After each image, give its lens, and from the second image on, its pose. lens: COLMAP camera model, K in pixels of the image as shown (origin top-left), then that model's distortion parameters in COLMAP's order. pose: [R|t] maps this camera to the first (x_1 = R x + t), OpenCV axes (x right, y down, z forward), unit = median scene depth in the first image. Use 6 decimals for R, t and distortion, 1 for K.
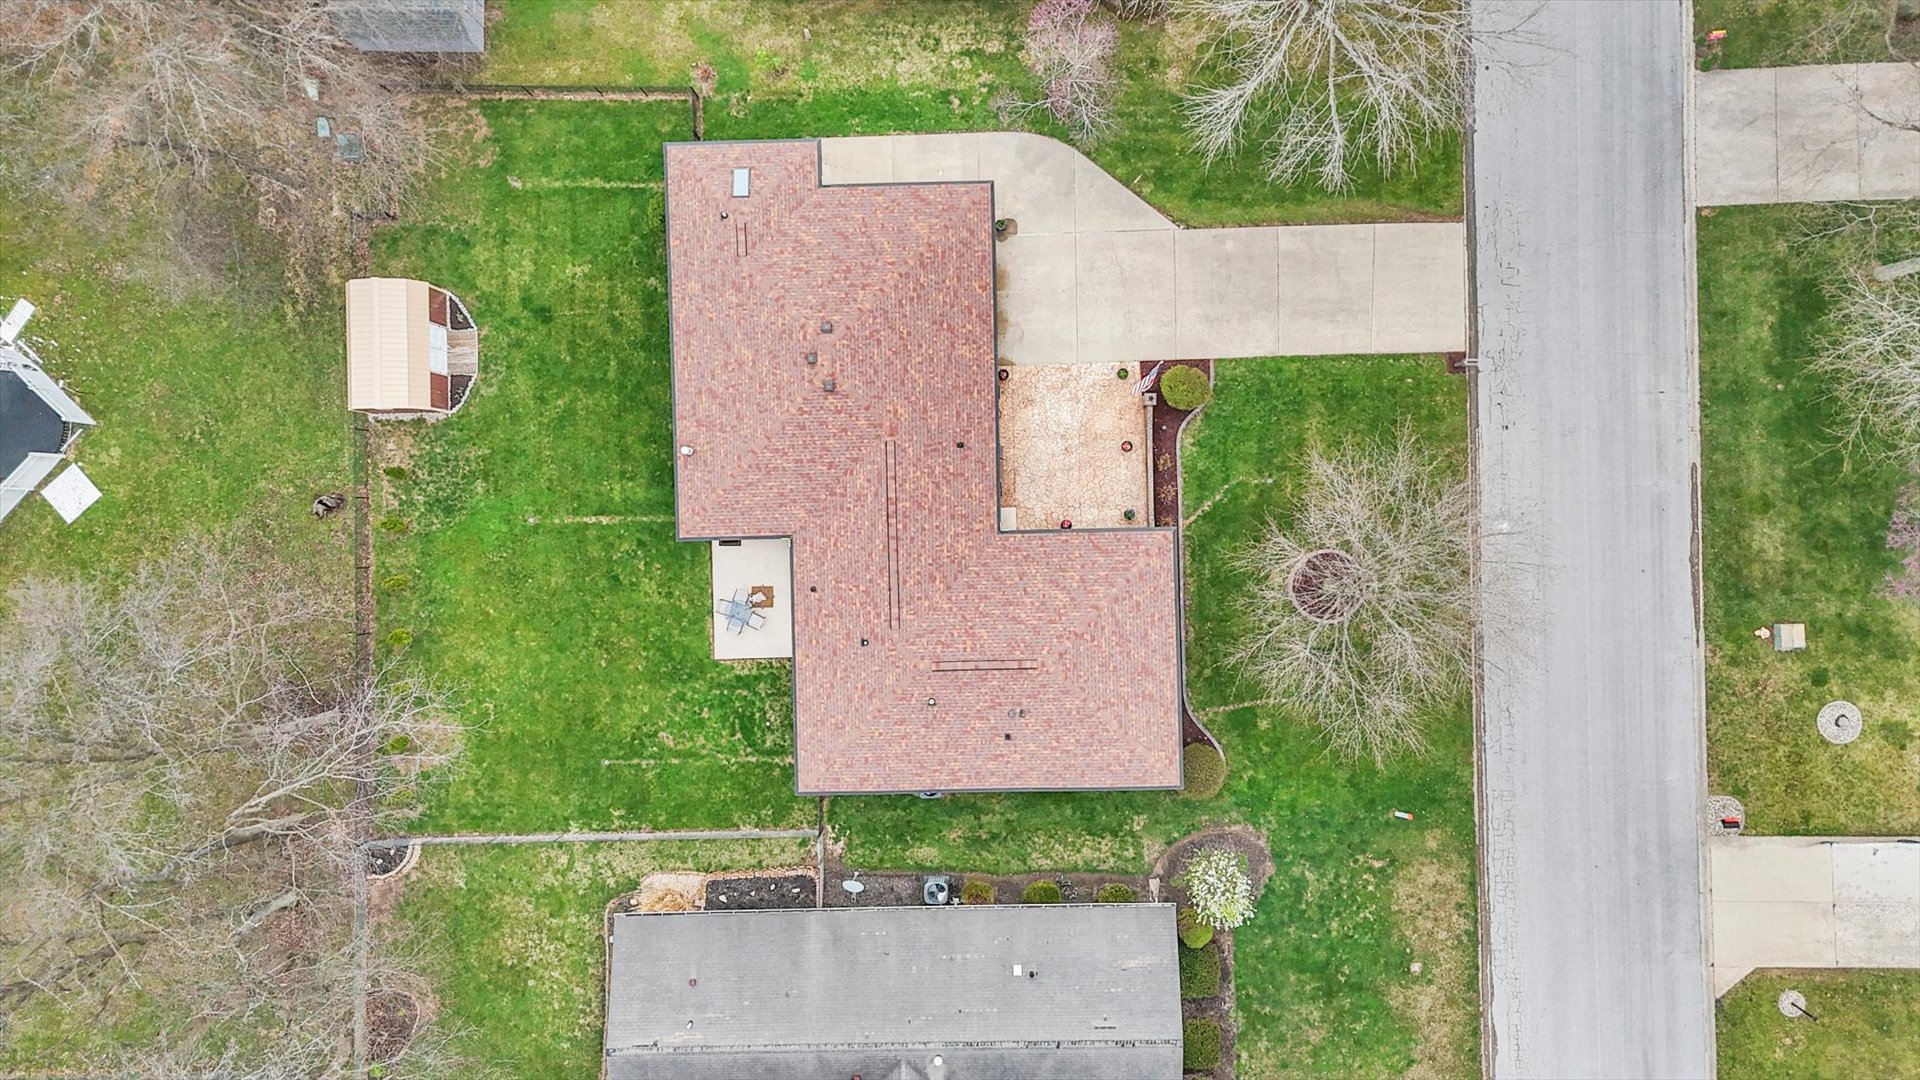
lens RADIAL K [[1382.3, 0, 958.7], [0, 1382.3, 540.1], [0, 0, 1]] dist [0.067924, -0.018619]
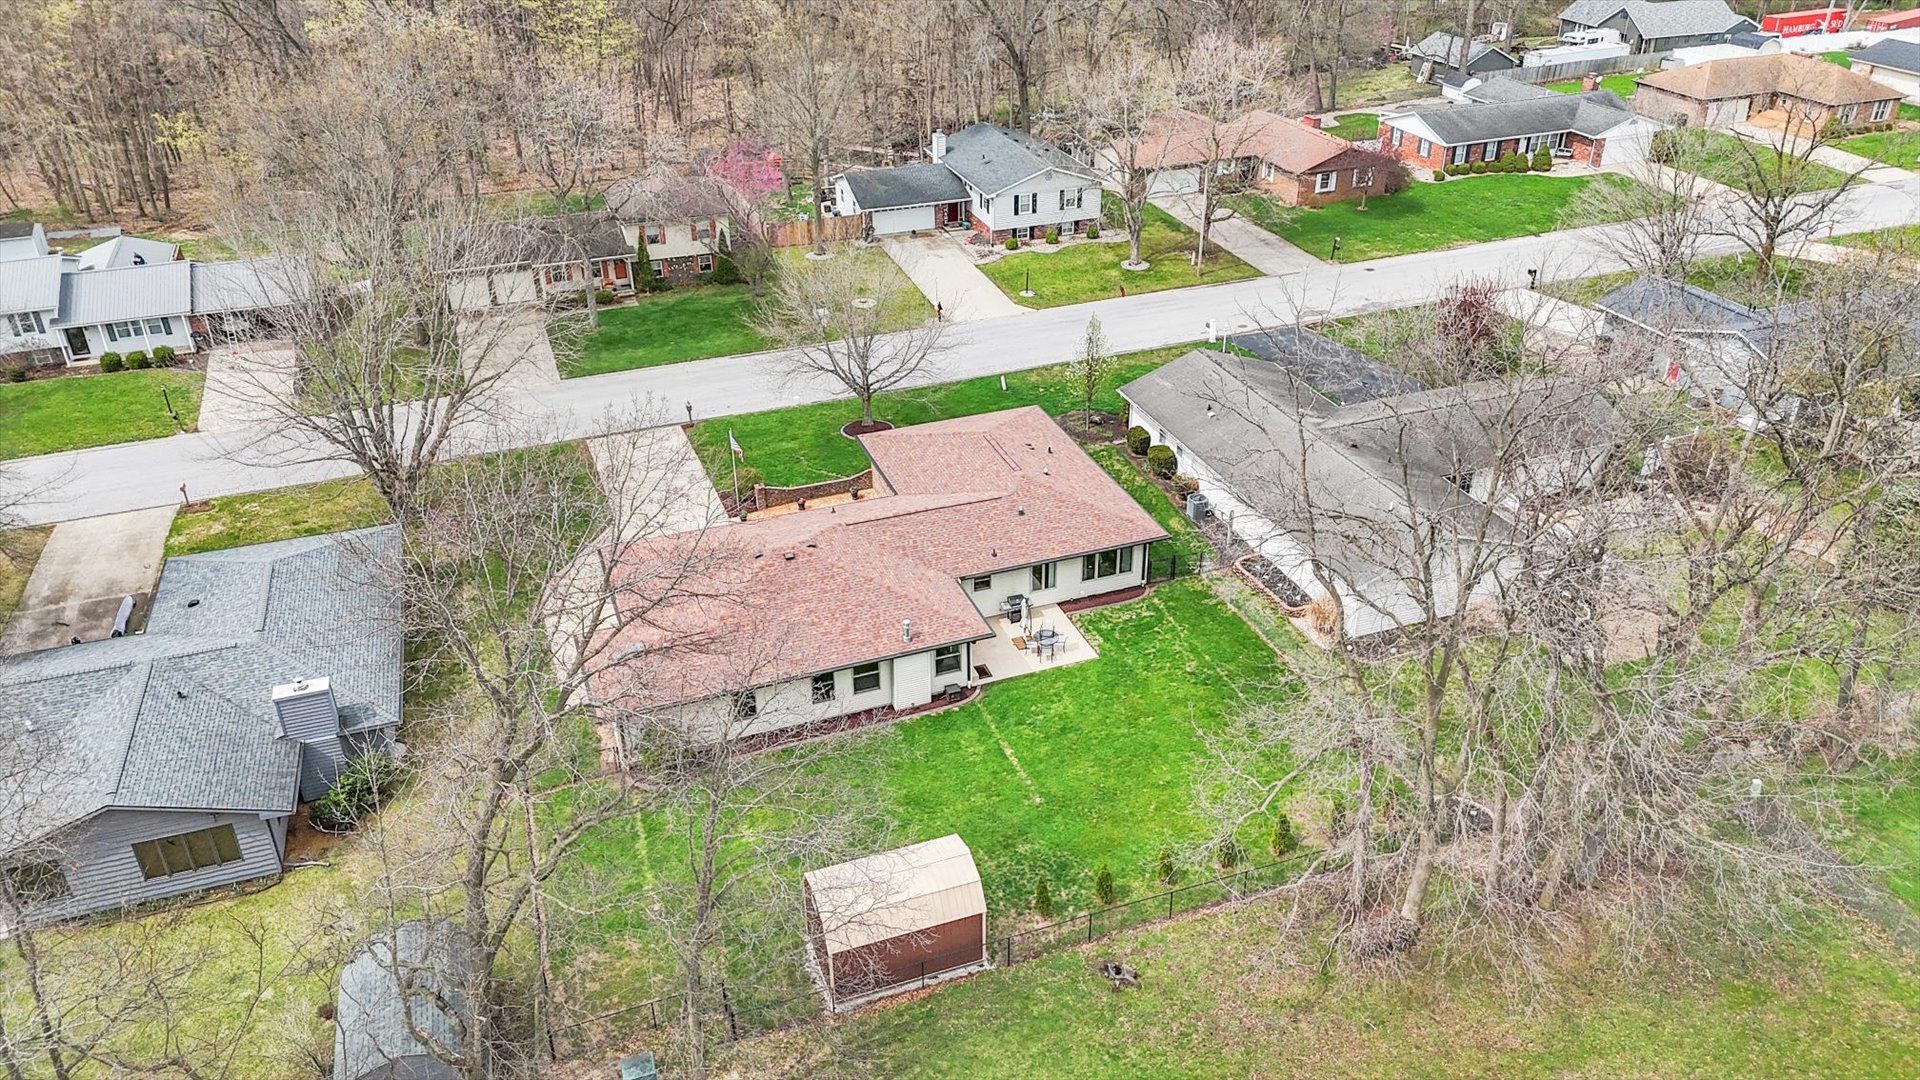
lens RADIAL K [[1382.3, 0, 970.5], [0, 1382.3, 543.7], [0, 0, 1]] dist [0.067924, -0.018619]
pose [[-0.330897, -0.457678, 0.825250, -0.954100], [0.943399, -0.181282, 0.277733, -0.272289], [0.022491, 0.870441, 0.491758, 0.431414]]
